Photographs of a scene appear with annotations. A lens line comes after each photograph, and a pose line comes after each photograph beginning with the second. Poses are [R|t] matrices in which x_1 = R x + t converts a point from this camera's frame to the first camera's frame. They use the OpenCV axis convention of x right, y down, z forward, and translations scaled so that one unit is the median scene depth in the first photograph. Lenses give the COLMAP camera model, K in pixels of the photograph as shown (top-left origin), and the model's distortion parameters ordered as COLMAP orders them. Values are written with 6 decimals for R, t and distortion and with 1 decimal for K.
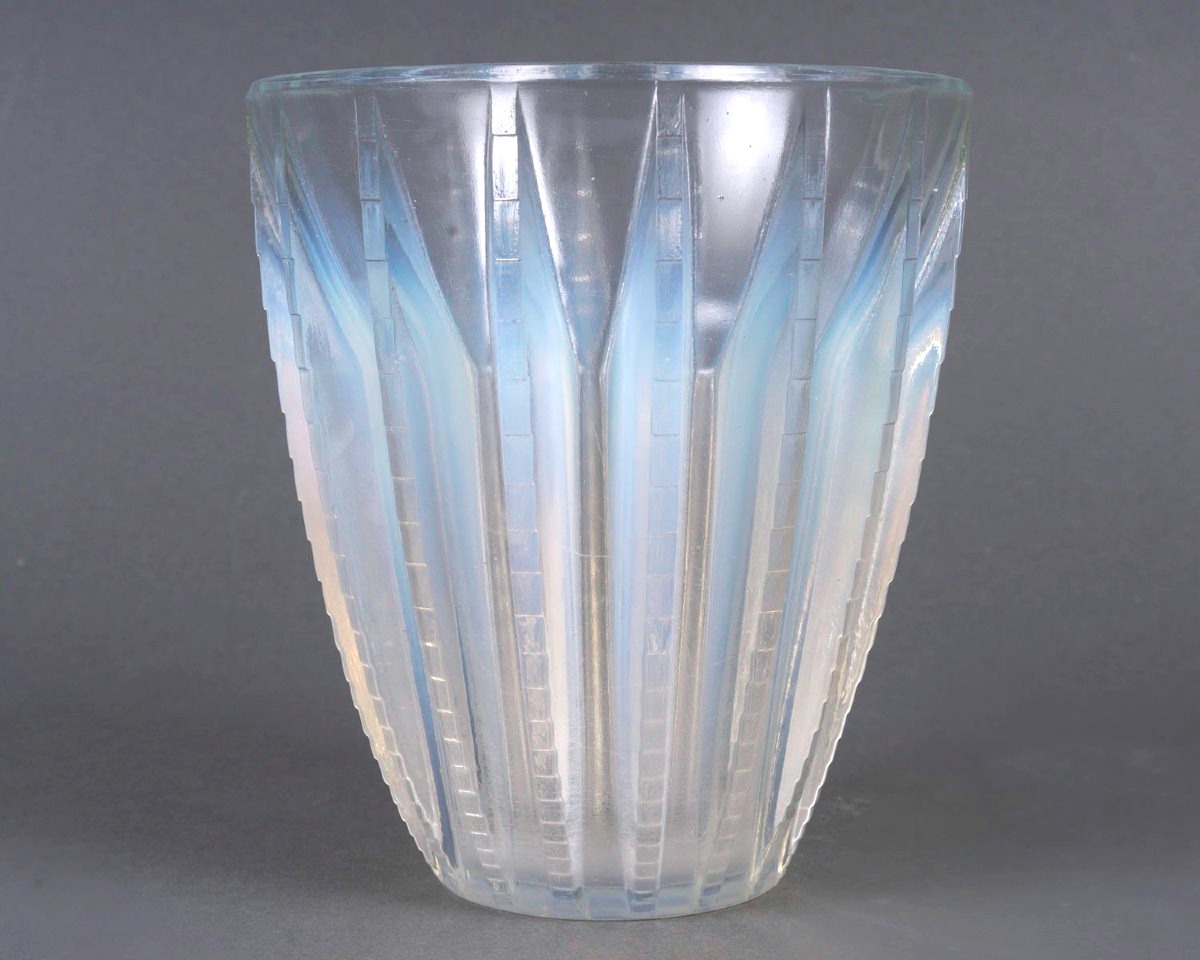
lens RADIAL K [[1991.0, 0, 600.0], [0, 1991.0, 480.0], [0, 0, 1]] dist [0.016096, -3.016813]
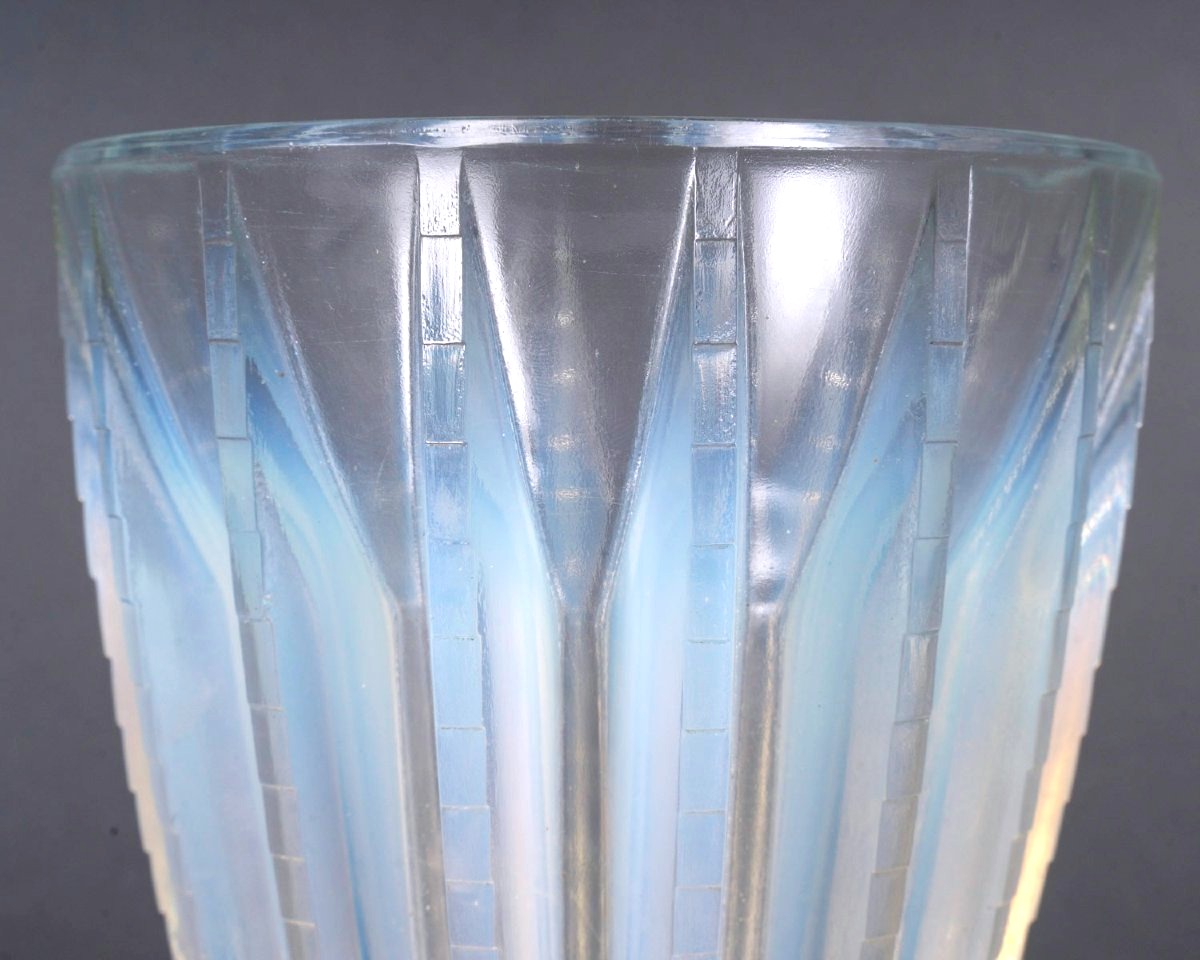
lens RADIAL K [[1991.0, 0, 600.0], [0, 1991.0, 480.0], [0, 0, 1]] dist [0.016096, -3.016813]
pose [[0.999647, 0.000028, 0.026569, -0.015159], [0.000789, 0.999527, -0.030750, -0.077893], [-0.026558, 0.030760, 0.999174, 0.381288]]
